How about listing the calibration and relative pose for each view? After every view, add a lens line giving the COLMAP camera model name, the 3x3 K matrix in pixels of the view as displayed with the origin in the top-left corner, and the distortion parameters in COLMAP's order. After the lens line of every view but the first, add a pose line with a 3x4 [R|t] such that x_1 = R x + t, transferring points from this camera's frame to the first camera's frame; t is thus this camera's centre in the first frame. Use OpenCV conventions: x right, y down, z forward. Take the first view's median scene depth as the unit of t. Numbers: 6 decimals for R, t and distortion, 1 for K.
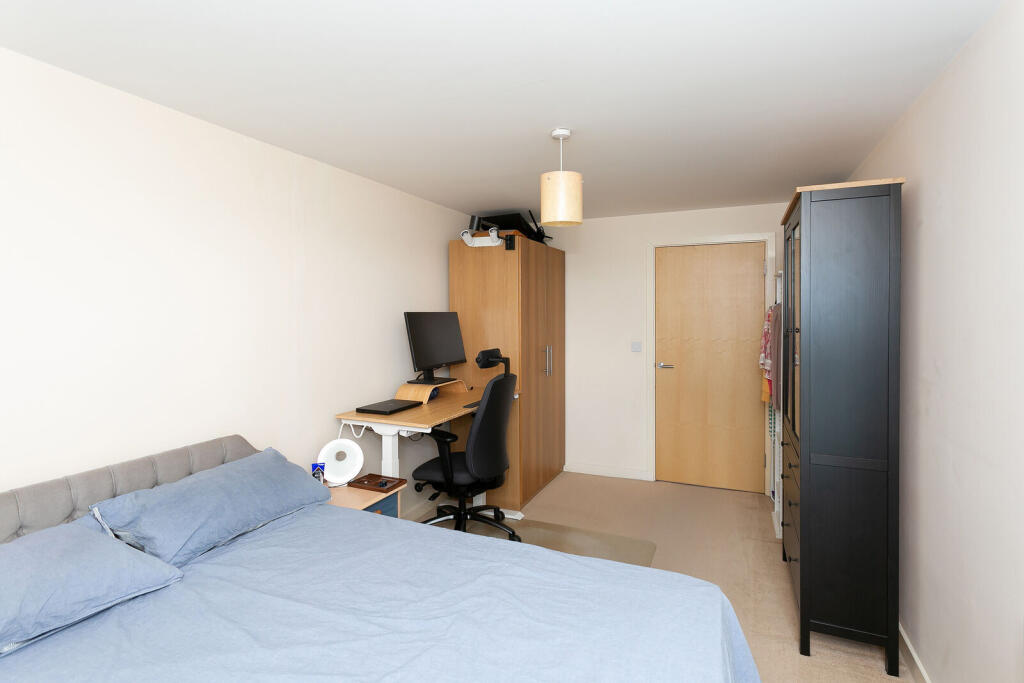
lens RADIAL K [[505.1, 0, 513.0], [0, 505.1, 319.4], [0, 0, 1]] dist [0.003753, 0.000898]
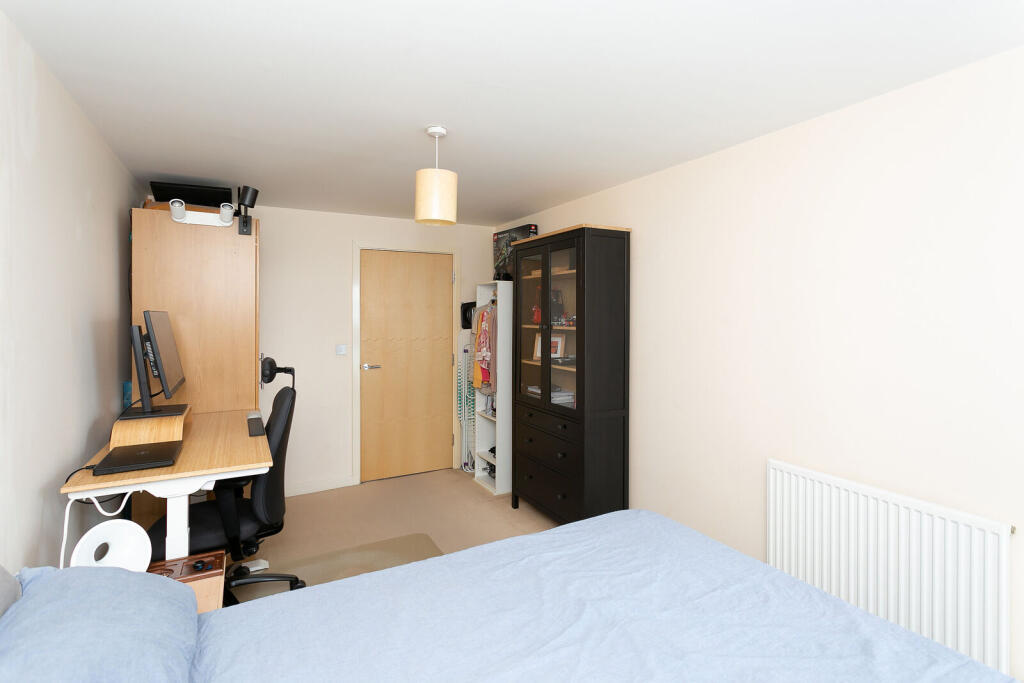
lens RADIAL K [[505.1, 0, 507.0], [0, 505.1, 314.3], [0, 0, 1]] dist [0.003753, 0.000898]
pose [[0.607464, 0.003075, 0.794341, -0.448355], [0.012321, 0.999836, -0.013292, 0.004729], [-0.794251, 0.017862, 0.607327, 0.216488]]
